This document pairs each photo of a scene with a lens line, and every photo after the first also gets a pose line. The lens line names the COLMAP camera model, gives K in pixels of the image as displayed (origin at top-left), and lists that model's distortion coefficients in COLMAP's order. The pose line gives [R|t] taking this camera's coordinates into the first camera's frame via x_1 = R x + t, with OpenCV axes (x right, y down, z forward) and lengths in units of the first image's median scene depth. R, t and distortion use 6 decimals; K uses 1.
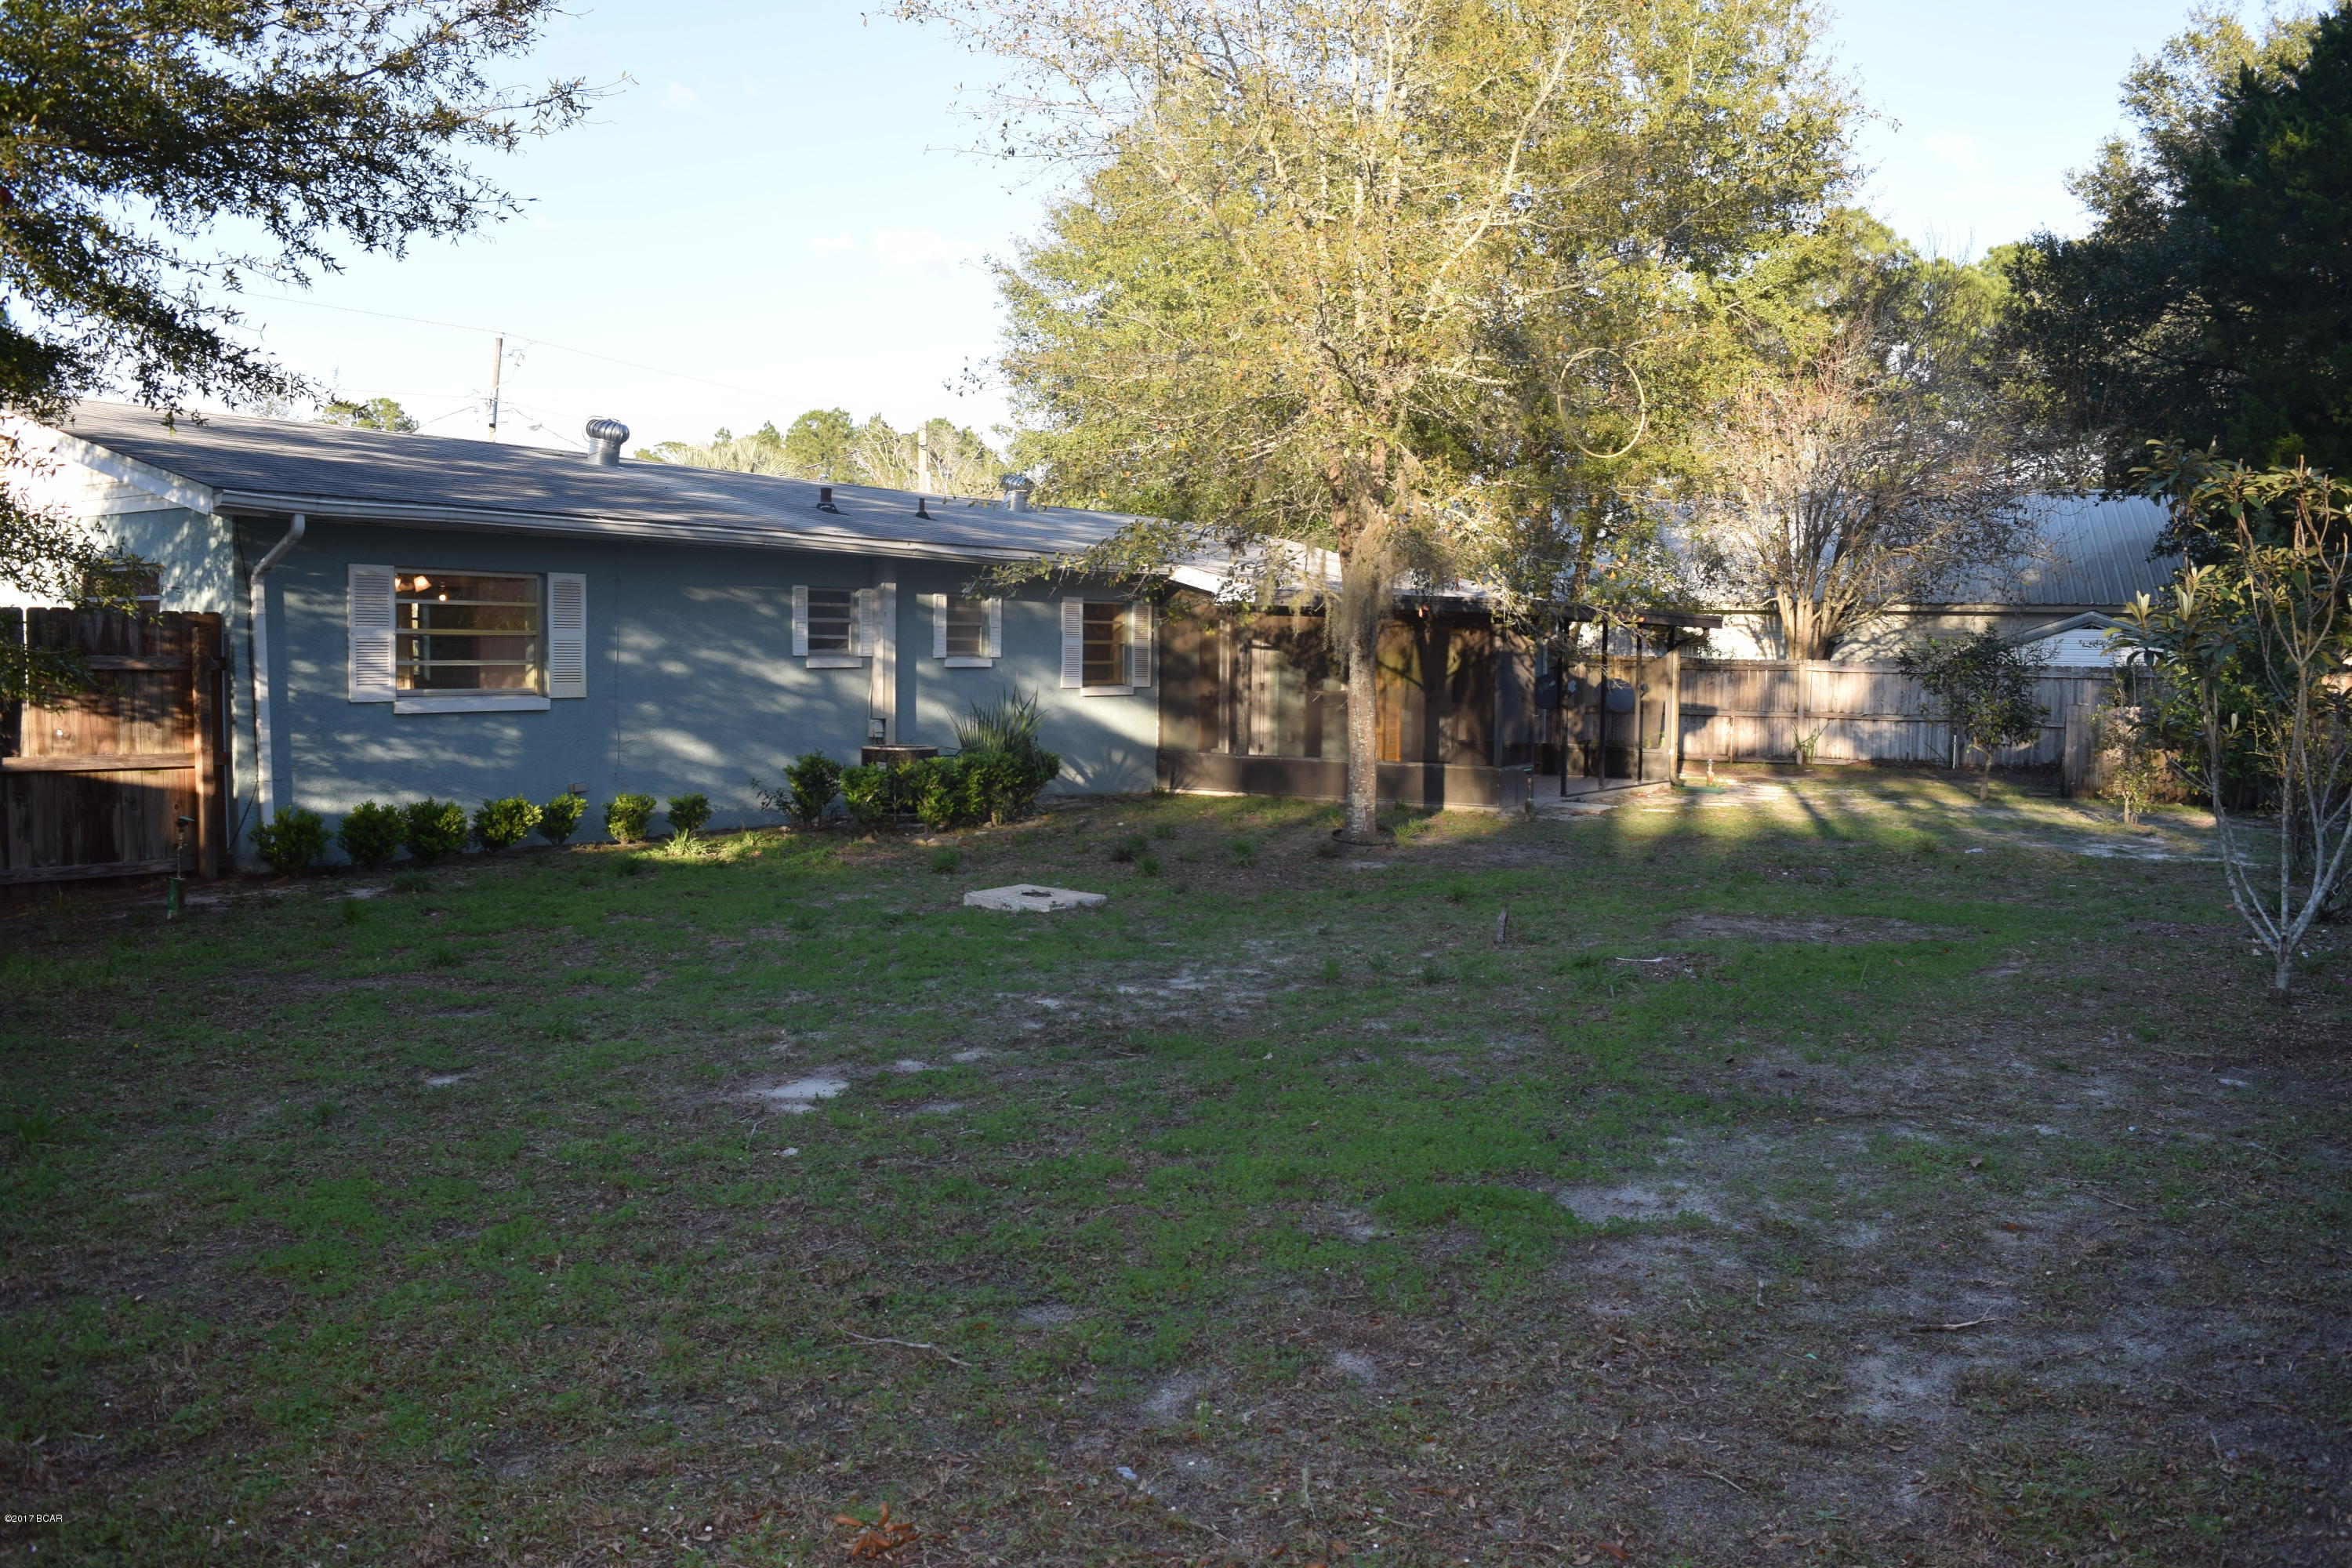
lens RADIAL K [[1845.4, 0, 1174.1], [0, 1845.4, 789.7], [0, 0, 1]] dist [-0.098347, 0.024799]
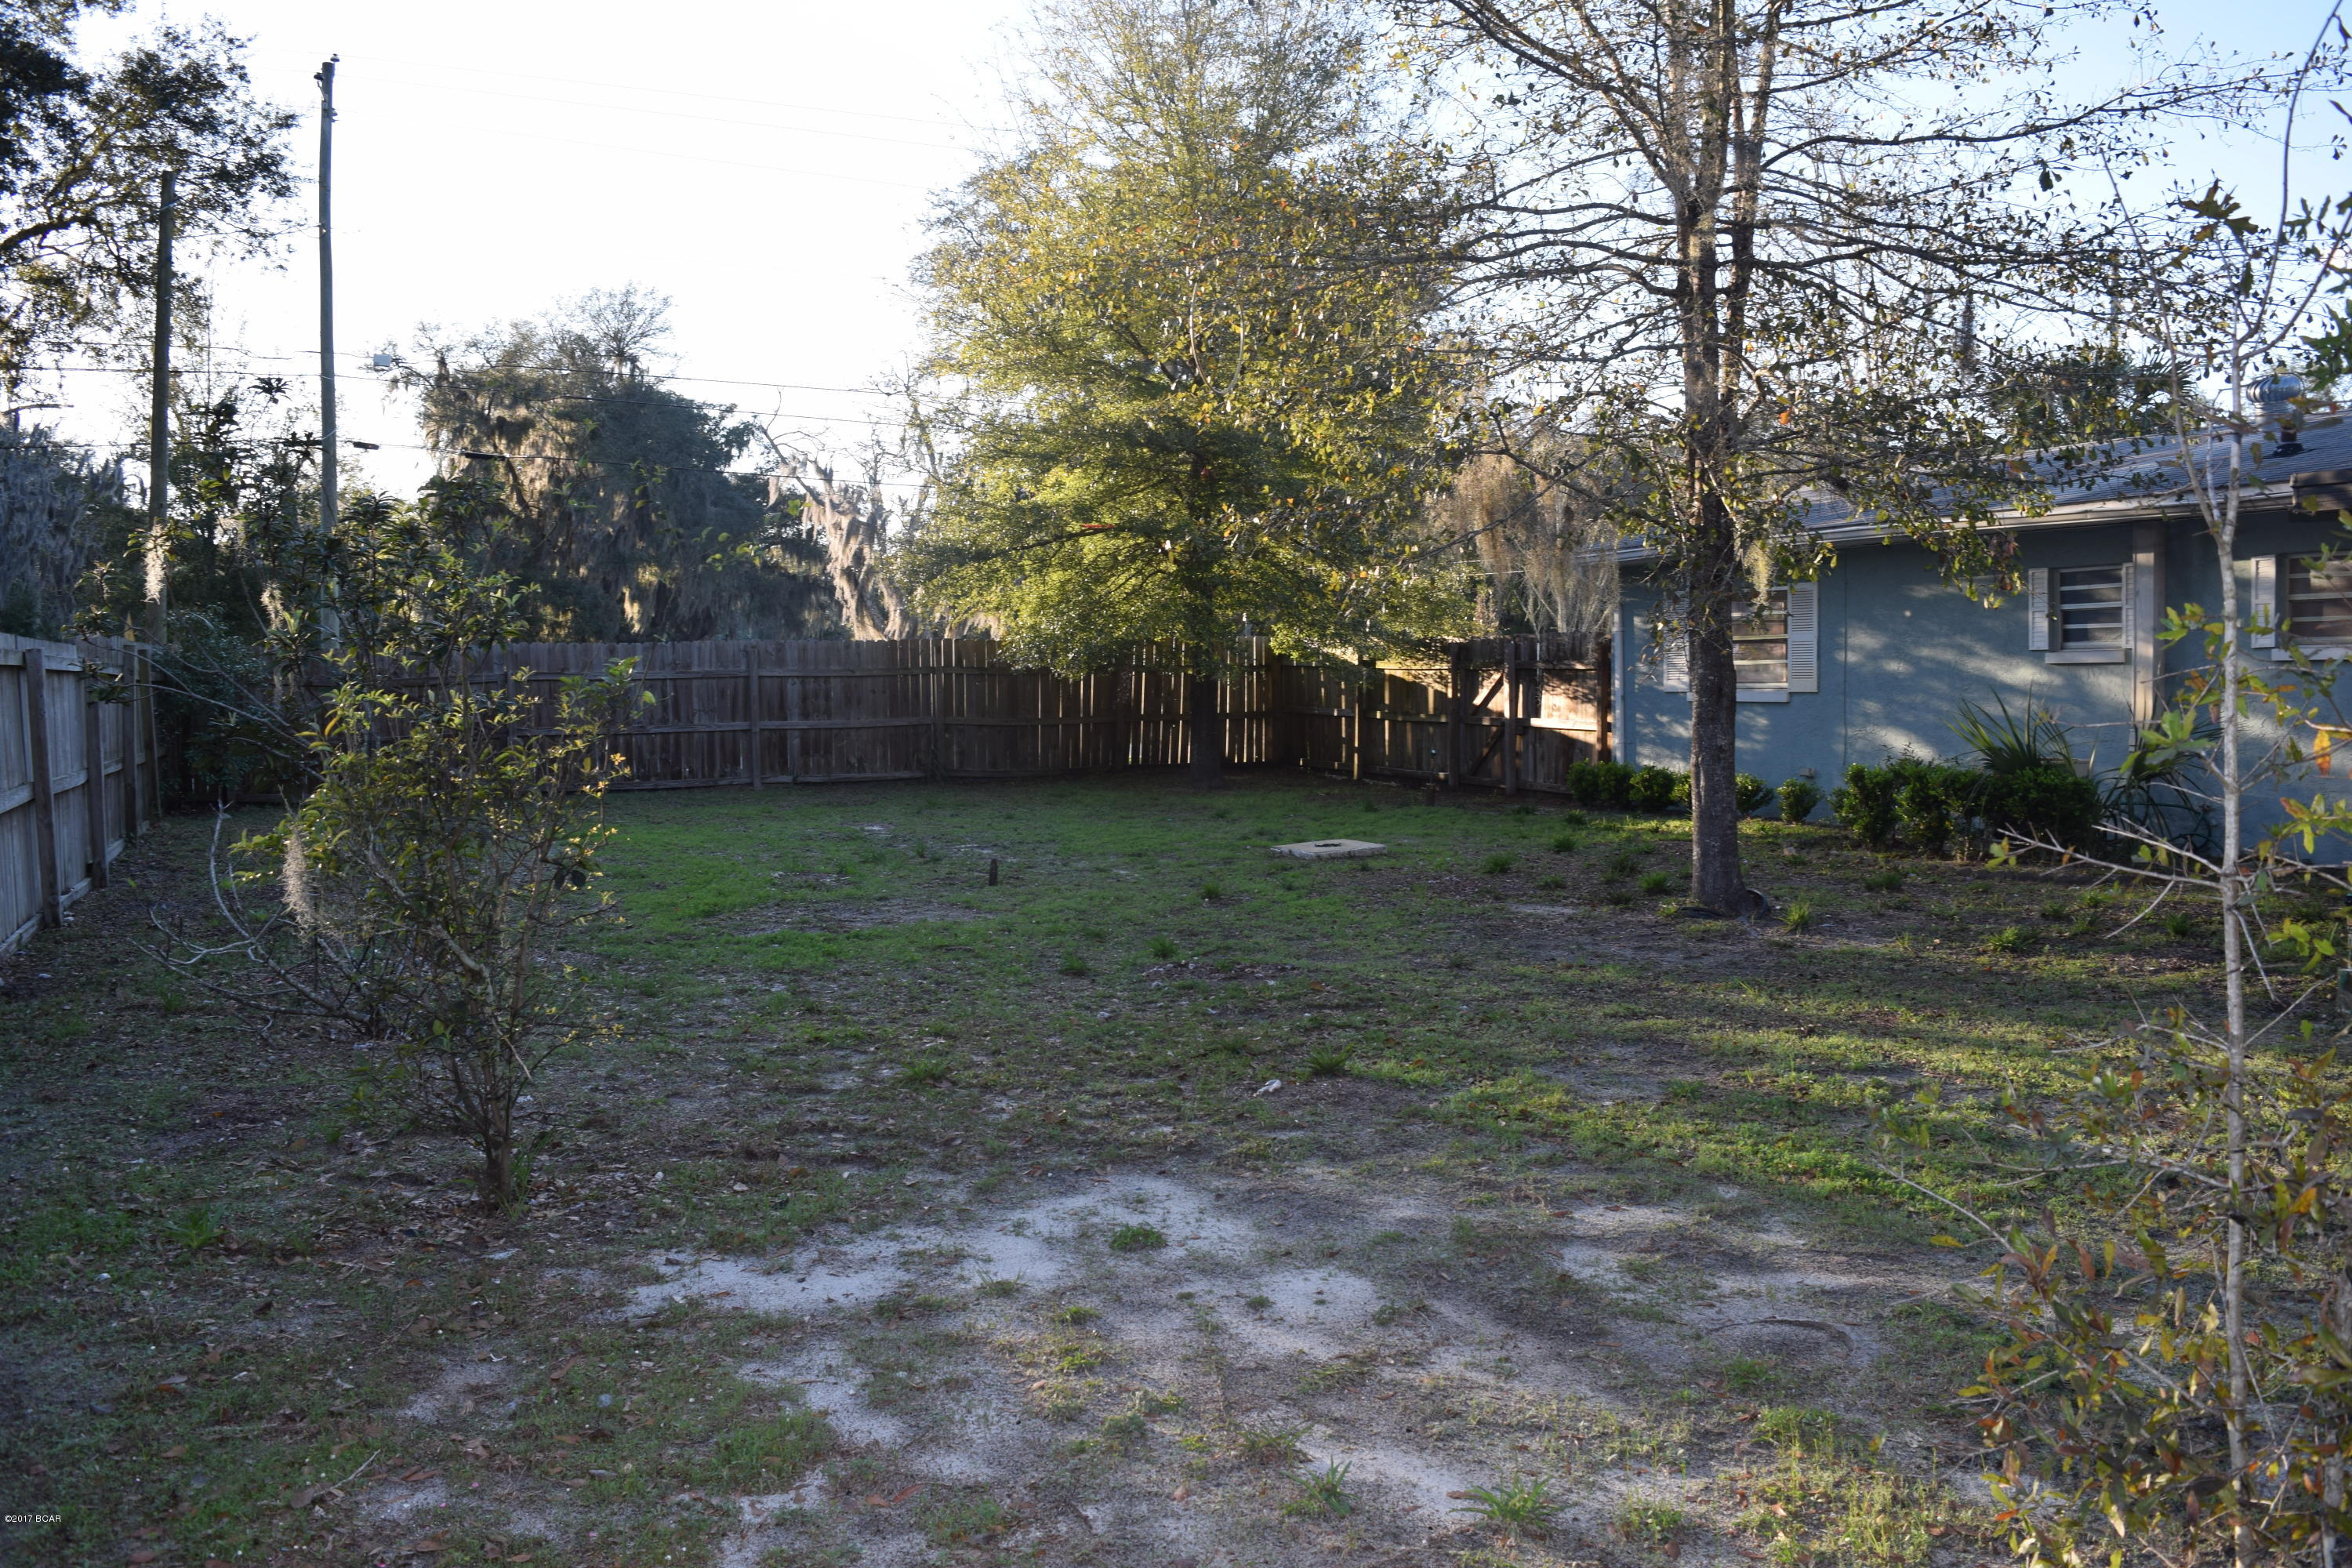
lens RADIAL K [[1845.4, 0, 1176.0], [0, 1845.4, 785.1], [0, 0, 1]] dist [-0.098347, 0.024799]
pose [[-0.519689, 0.018826, -0.854148, 0.829164], [-0.084617, 0.993707, 0.073386, -0.042980], [0.850155, 0.110414, -0.514826, 1.234146]]
